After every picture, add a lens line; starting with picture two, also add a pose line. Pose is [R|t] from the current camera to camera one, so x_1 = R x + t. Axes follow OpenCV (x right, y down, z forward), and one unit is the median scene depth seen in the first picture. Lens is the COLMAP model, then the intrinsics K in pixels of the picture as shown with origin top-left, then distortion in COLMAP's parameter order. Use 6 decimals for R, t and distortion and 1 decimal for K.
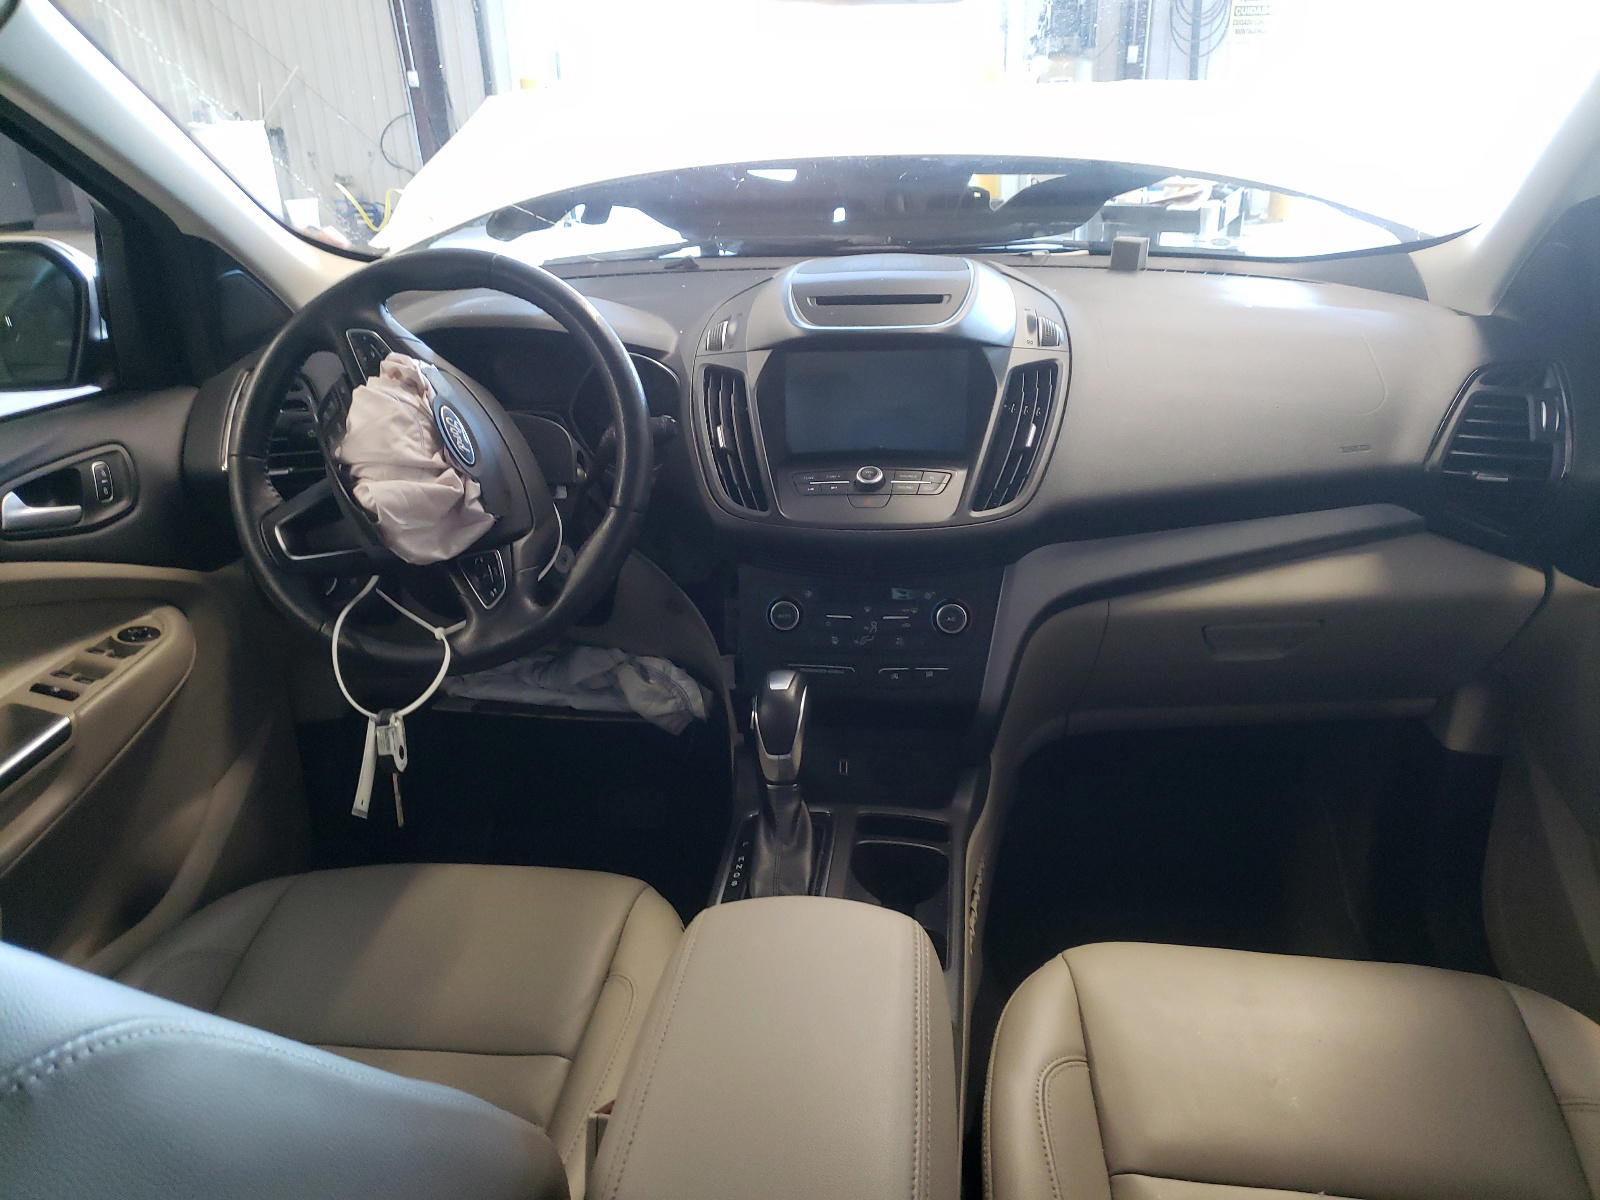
lens RADIAL K [[1213.8, 0, 807.6], [0, 1213.8, 604.5], [0, 0, 1]] dist [0.001531, 0.005304]
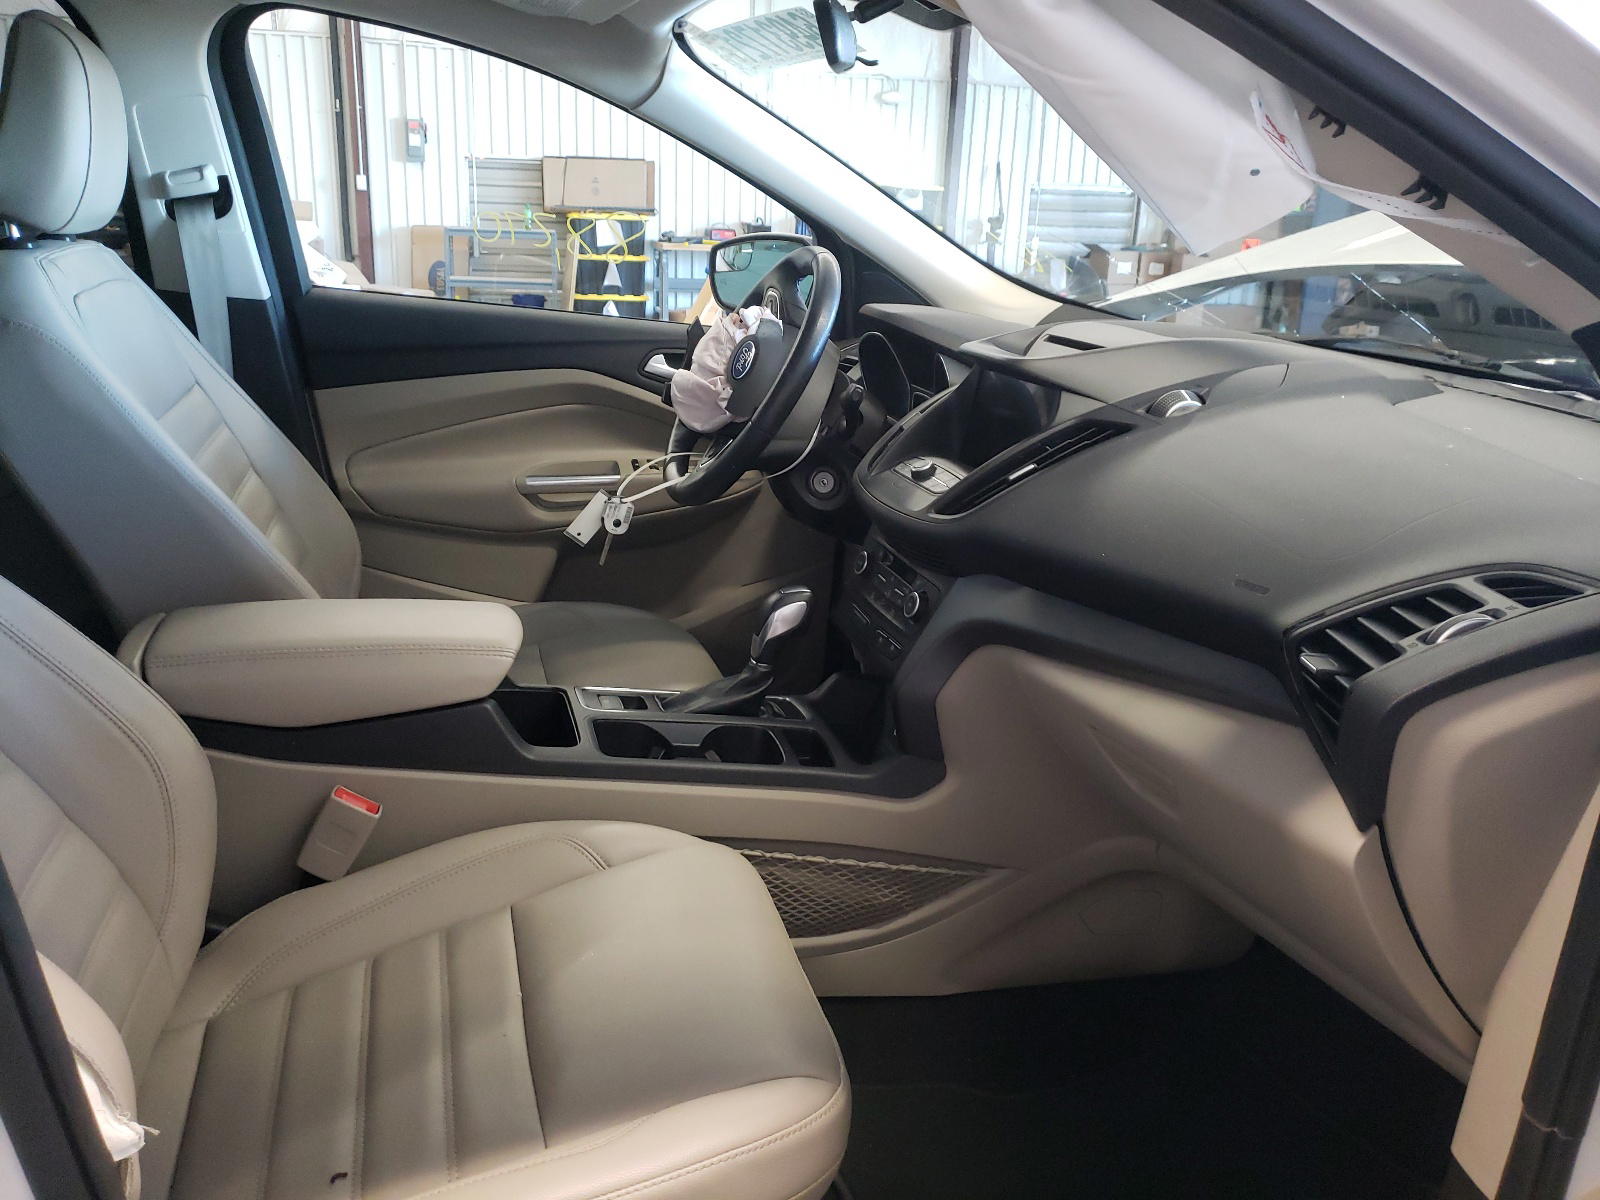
lens RADIAL K [[1213.8, 0, 807.6], [0, 1213.8, 604.5], [0, 0, 1]] dist [0.001531, 0.005304]
pose [[0.358818, 0.320225, -0.876759, 1.147604], [-0.425729, 0.892064, 0.151583, -0.128768], [0.830665, 0.318871, 0.456417, 0.466757]]
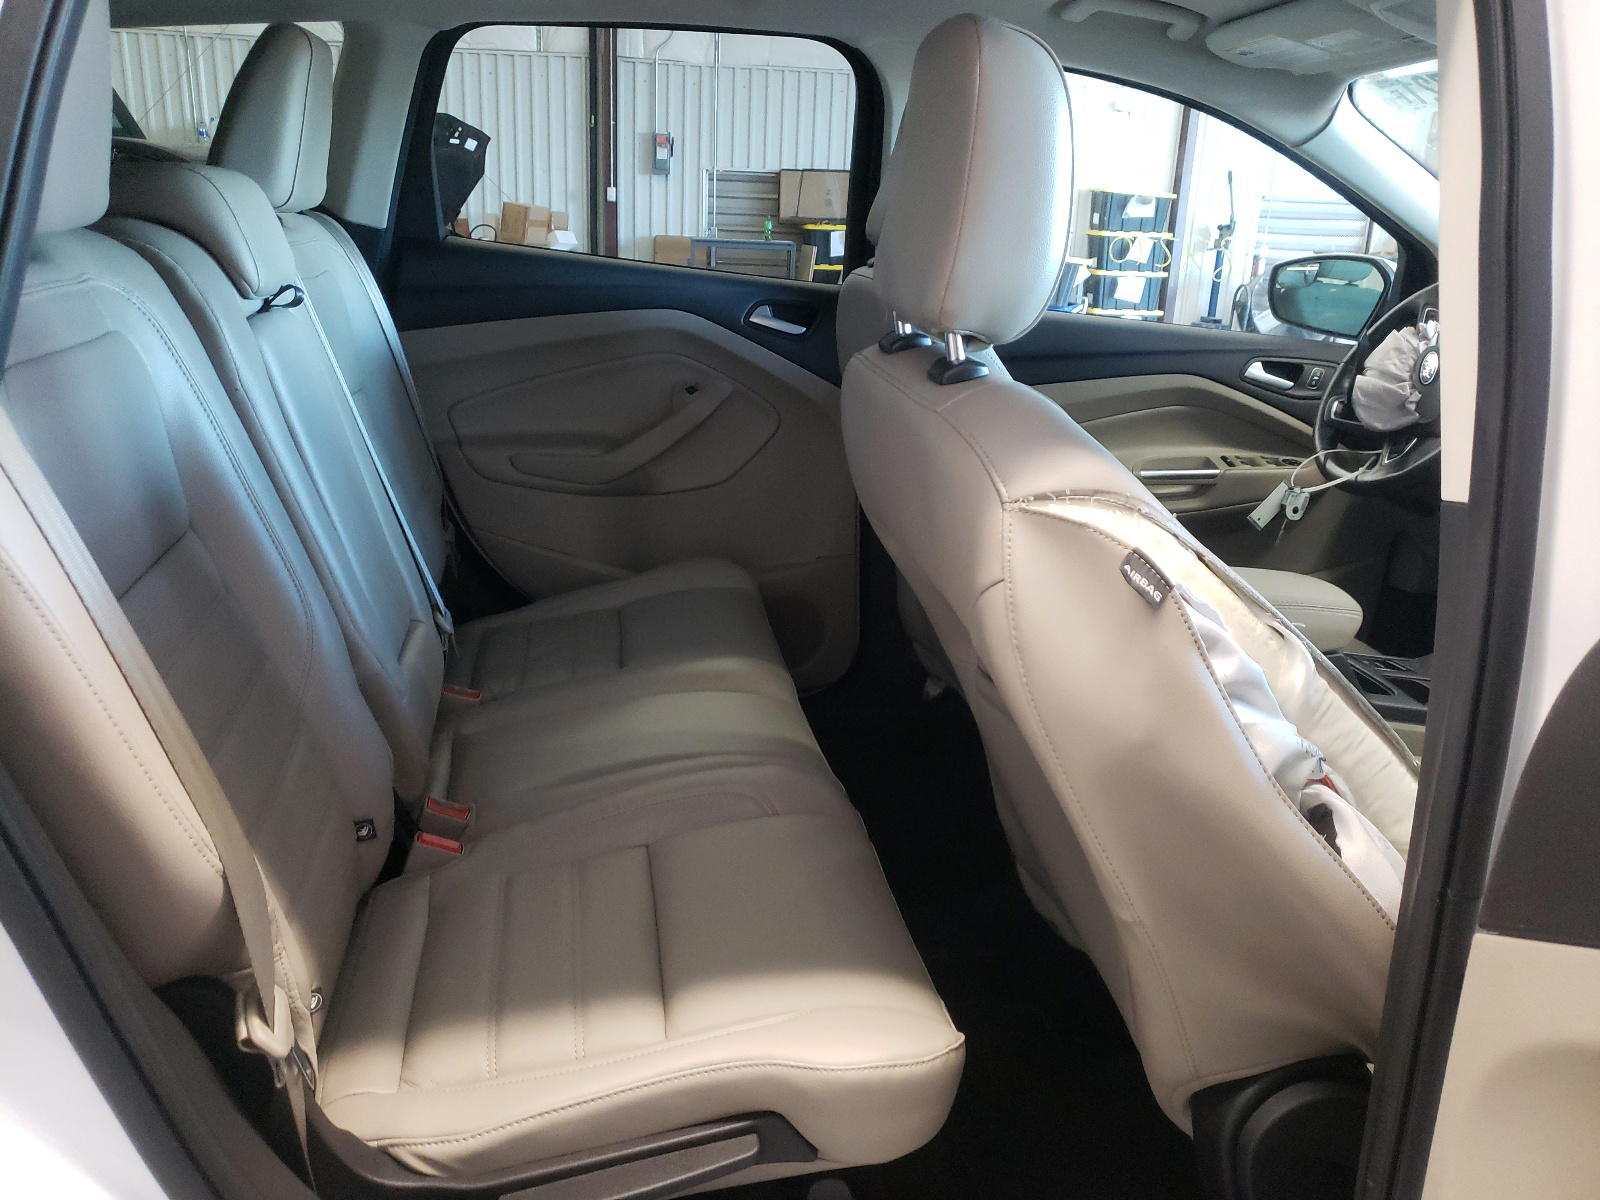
lens RADIAL K [[1189.8, 0, 800.0], [0, 1189.8, 600.0], [0, 0, 1]] dist [0.194759, -0.421492]
pose [[0.248147, 0.323658, -0.913055, 1.141108], [-0.436703, 0.878704, 0.192796, 0.201038], [0.864704, 0.350892, 0.359390, -0.259573]]
